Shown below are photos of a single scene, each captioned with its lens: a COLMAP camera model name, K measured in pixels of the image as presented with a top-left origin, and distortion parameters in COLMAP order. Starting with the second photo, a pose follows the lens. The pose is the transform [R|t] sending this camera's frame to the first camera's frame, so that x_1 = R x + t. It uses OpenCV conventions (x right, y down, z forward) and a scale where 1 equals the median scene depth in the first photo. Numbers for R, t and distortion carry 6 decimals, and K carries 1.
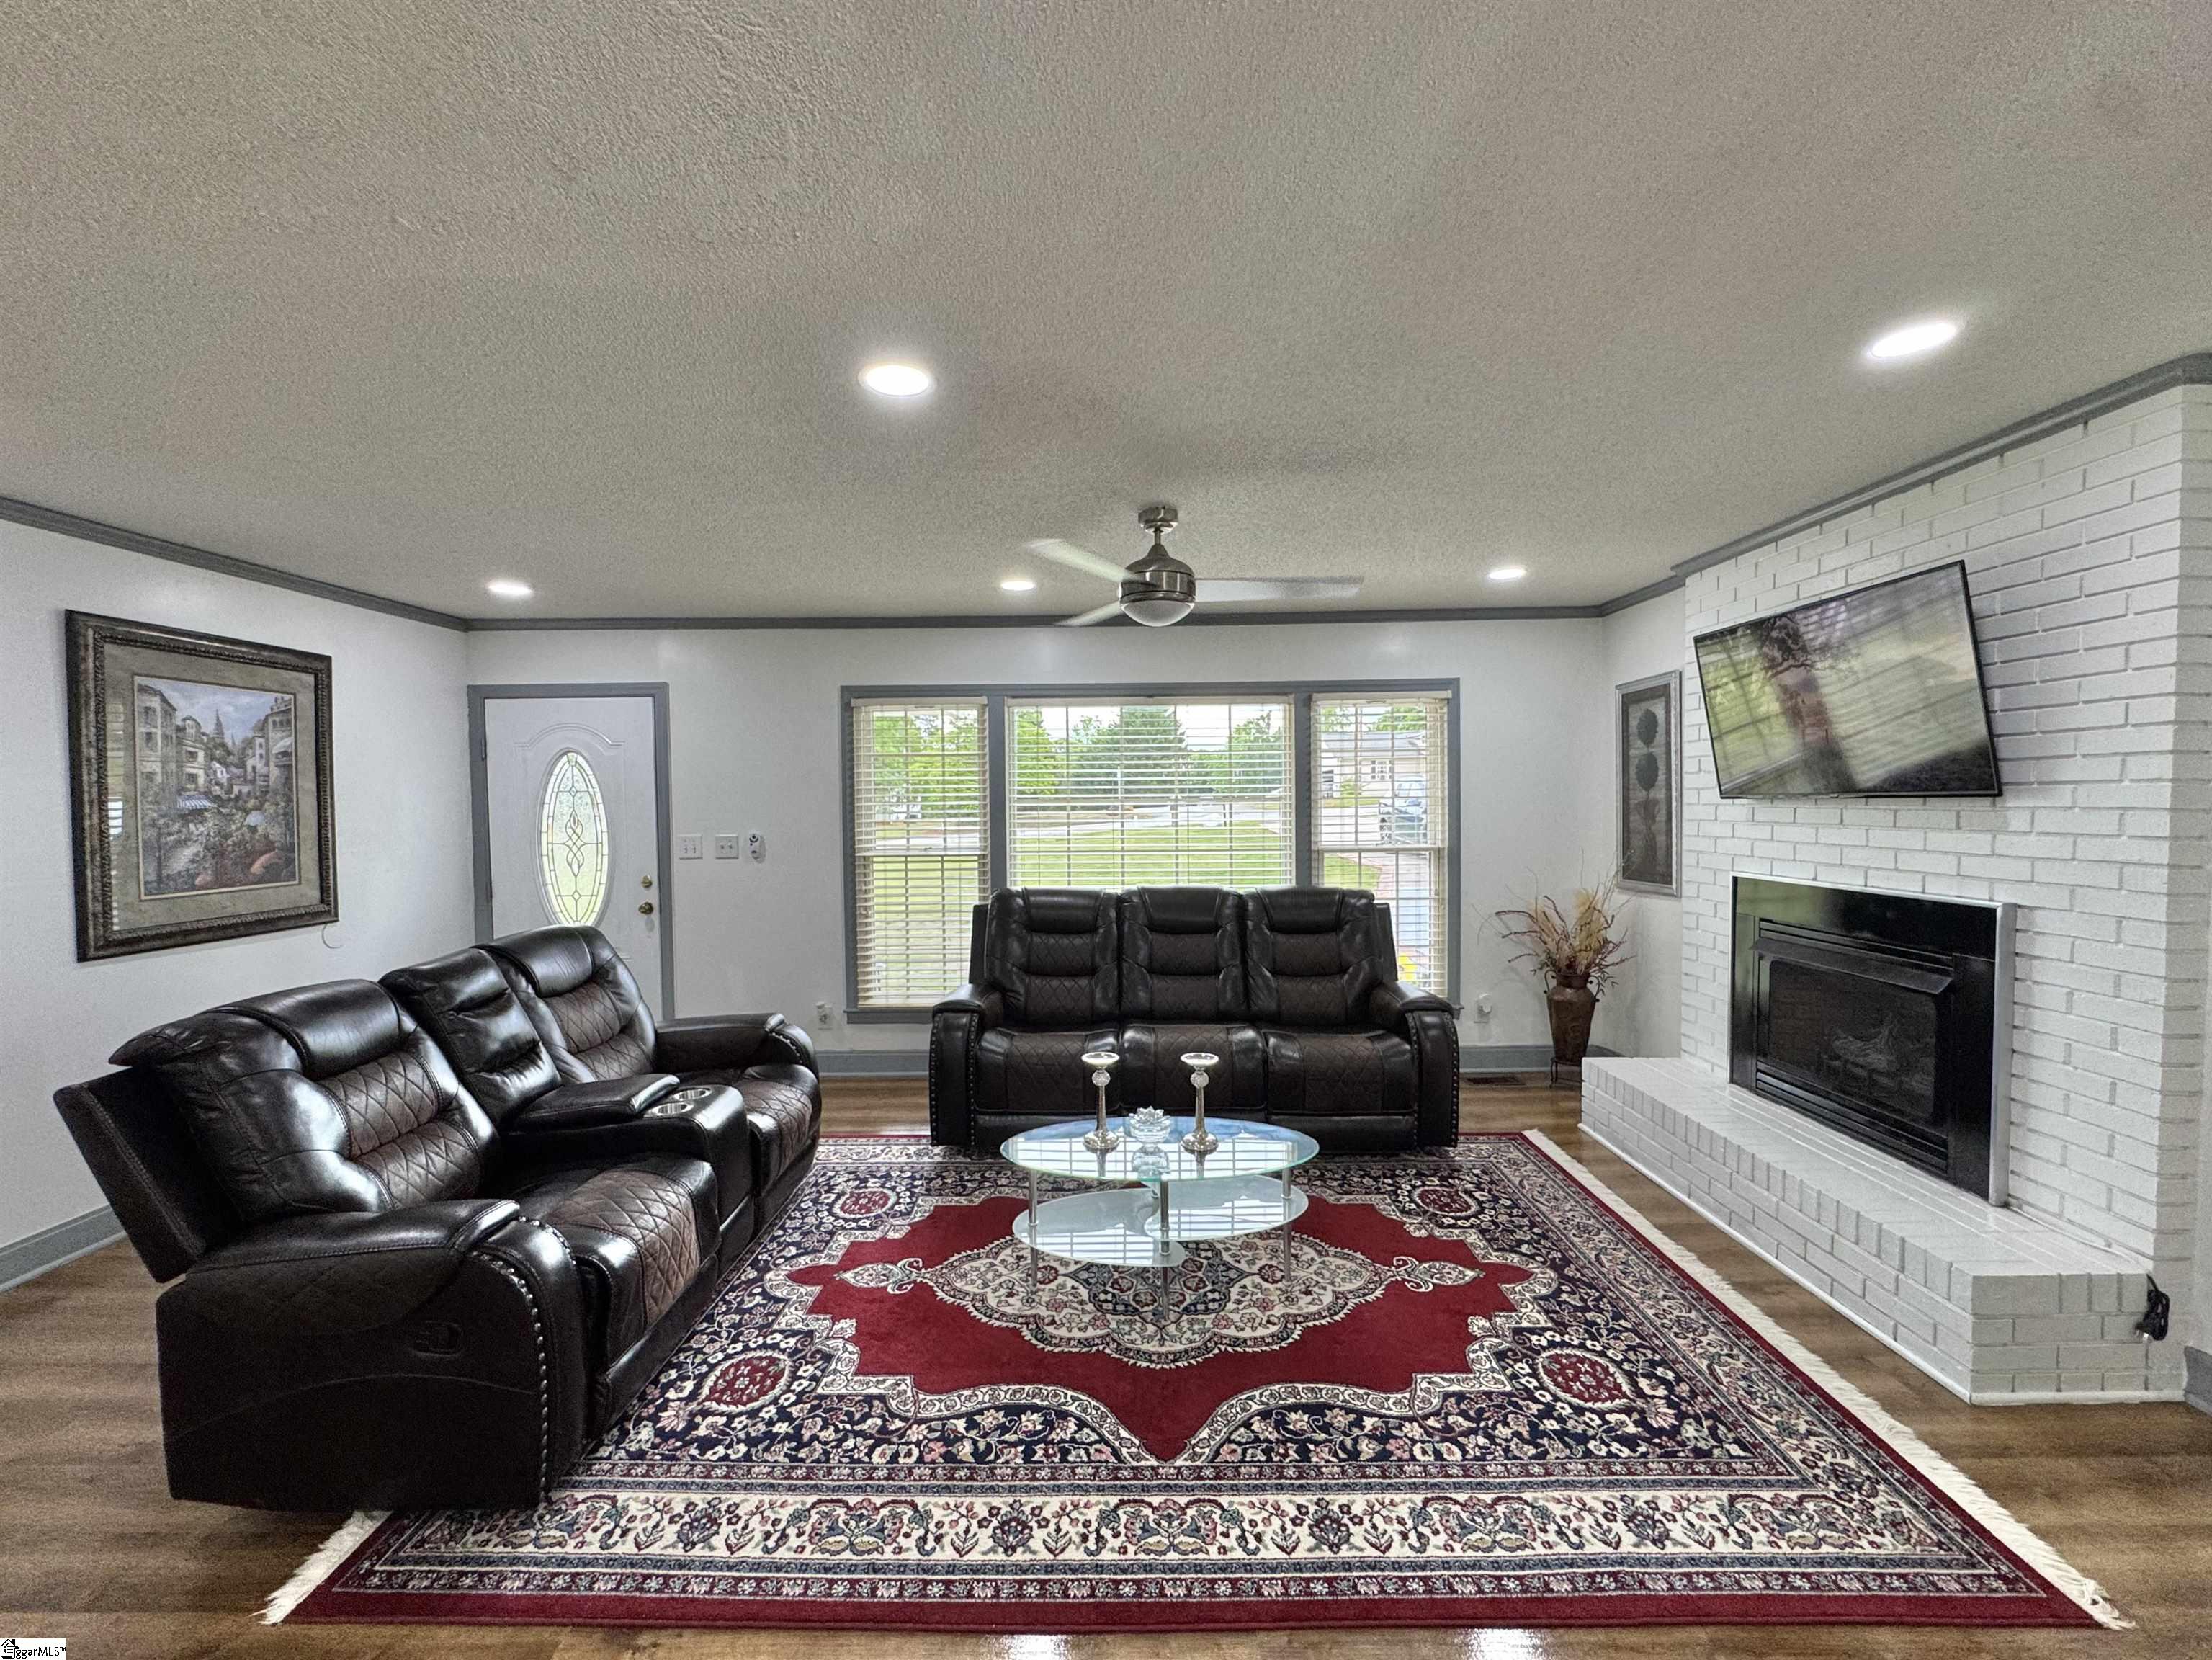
lens RADIAL K [[897.3, 0, 1106.0], [0, 897.3, 830.0], [0, 0, 1]] dist [-0.003689, 0.000080]
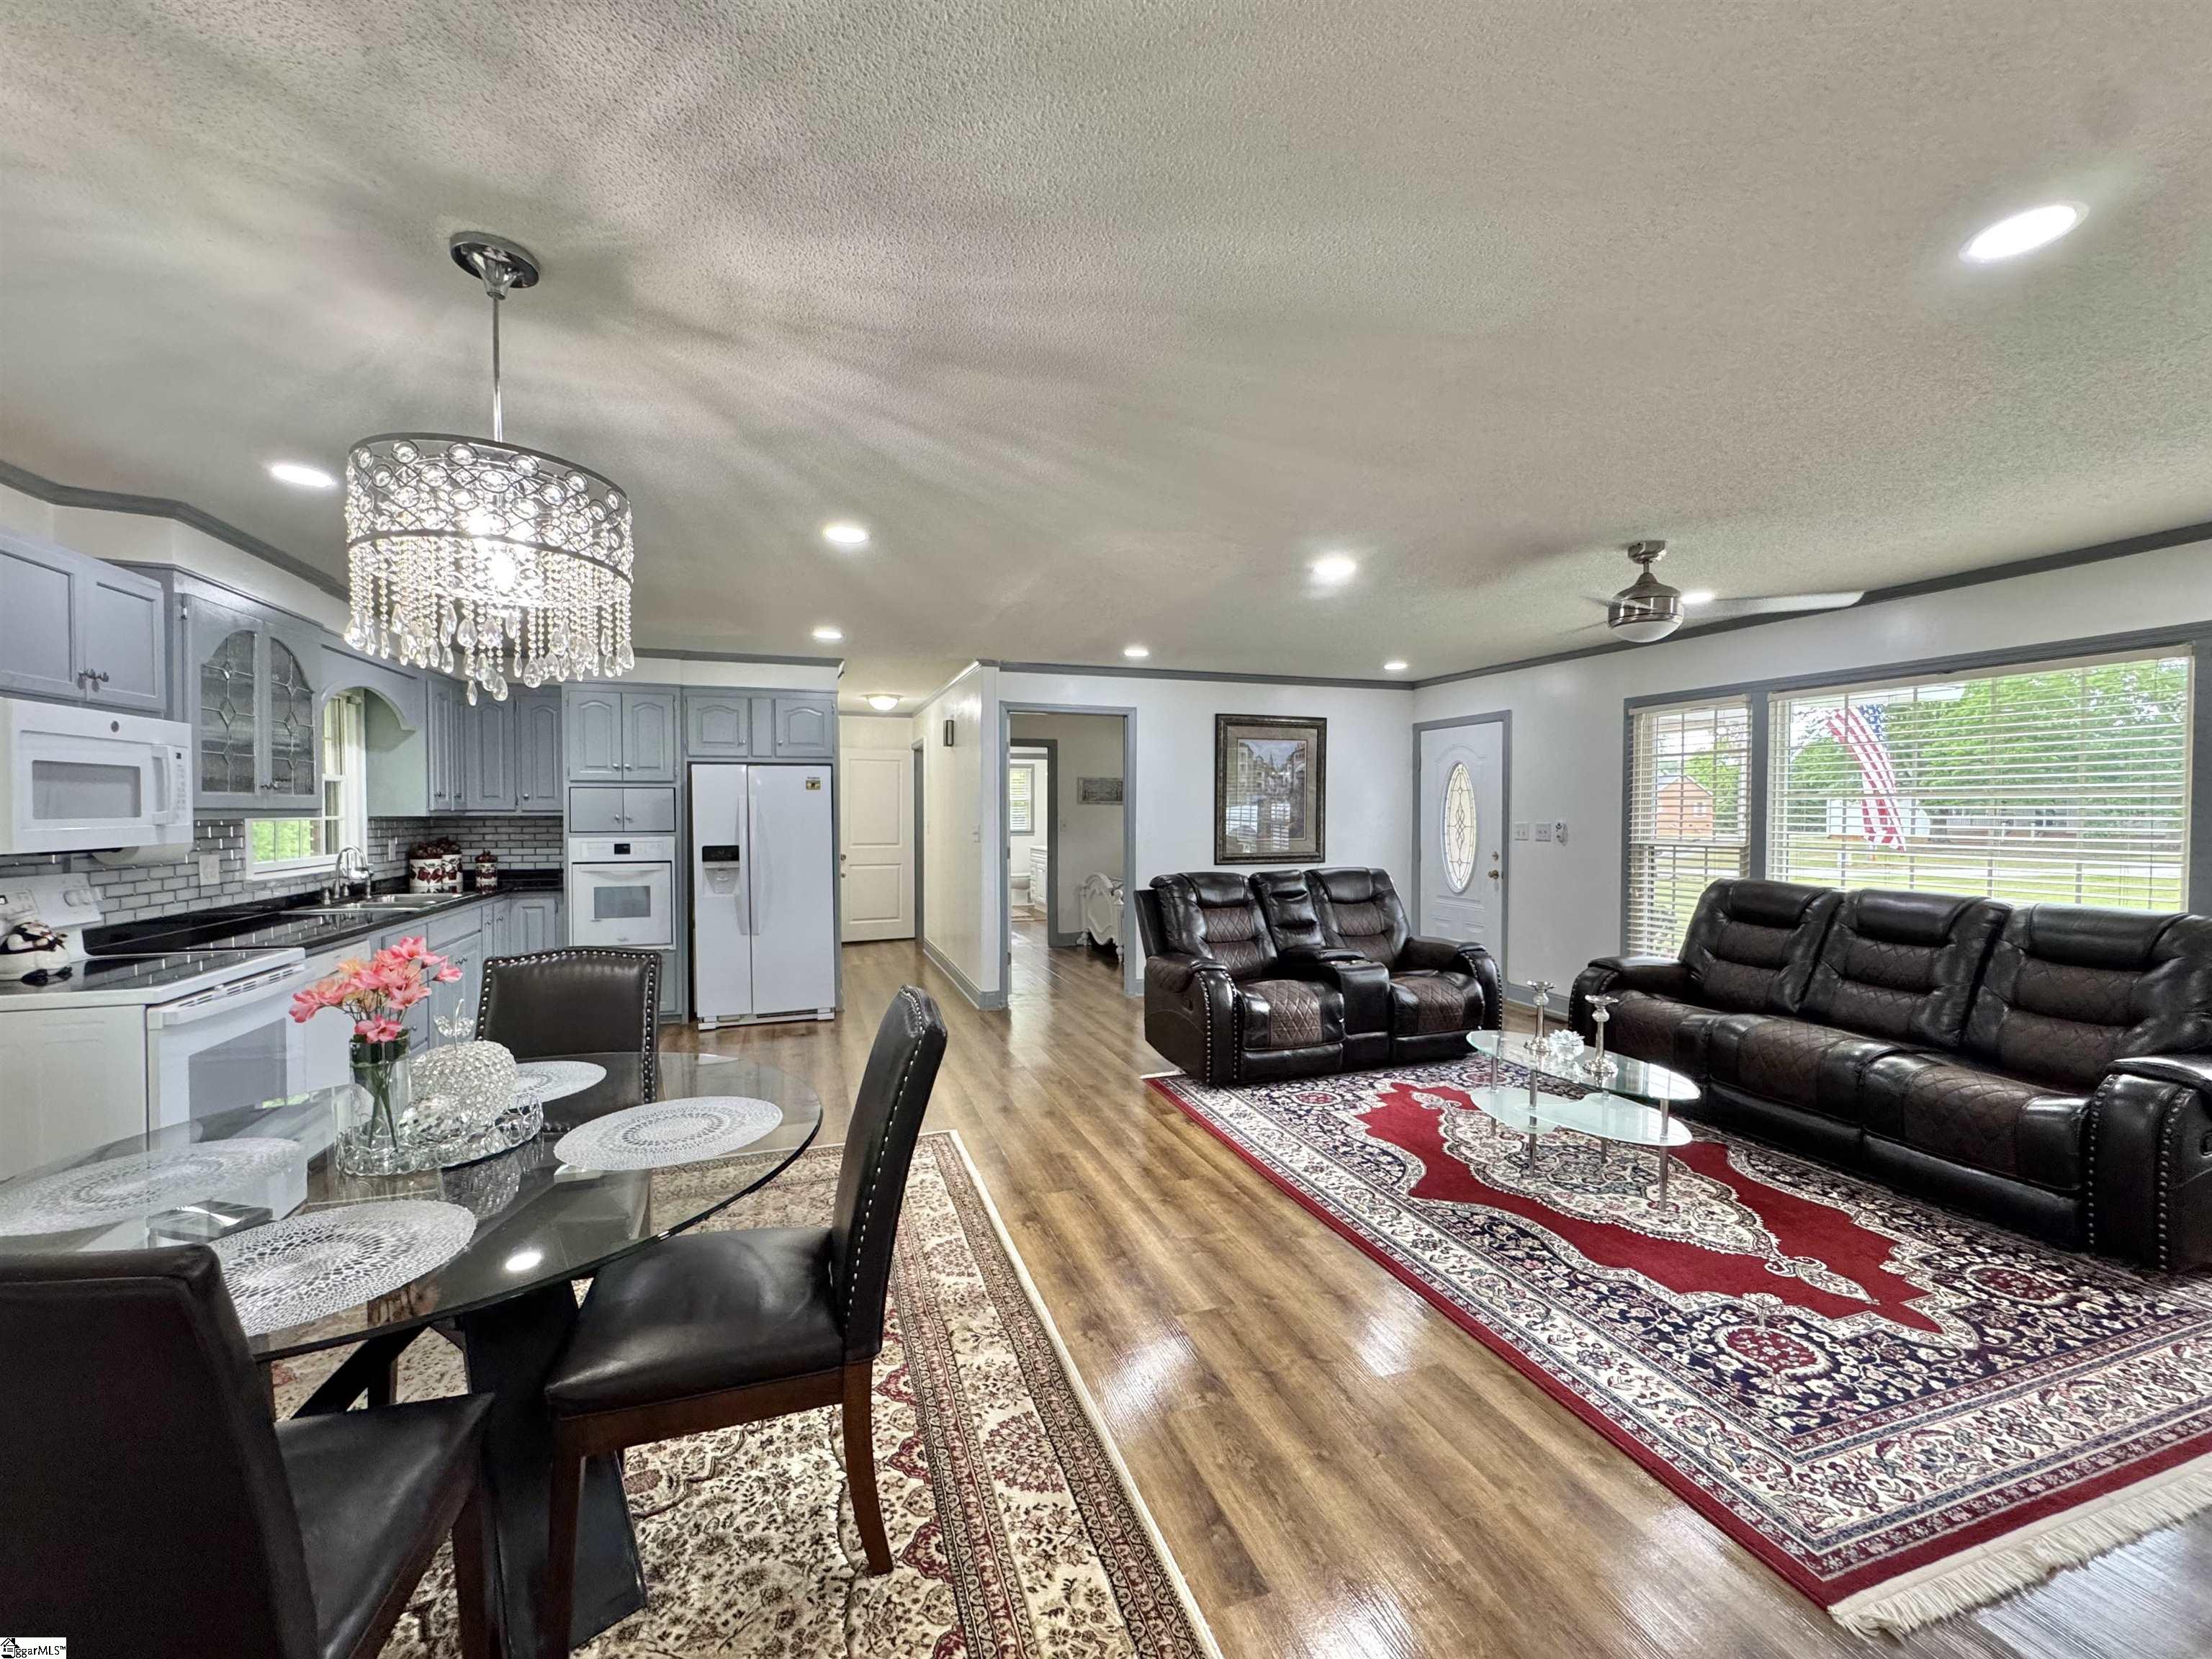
lens RADIAL K [[889.8, 0, 1106.0], [0, 889.8, 829.5], [0, 0, 1]] dist [-0.003187, 0.000266]
pose [[0.342431, 0.031075, -0.939029, 0.987110], [-0.034137, 0.999204, 0.020618, 0.018373], [0.938923, 0.024995, 0.343219, -0.063996]]
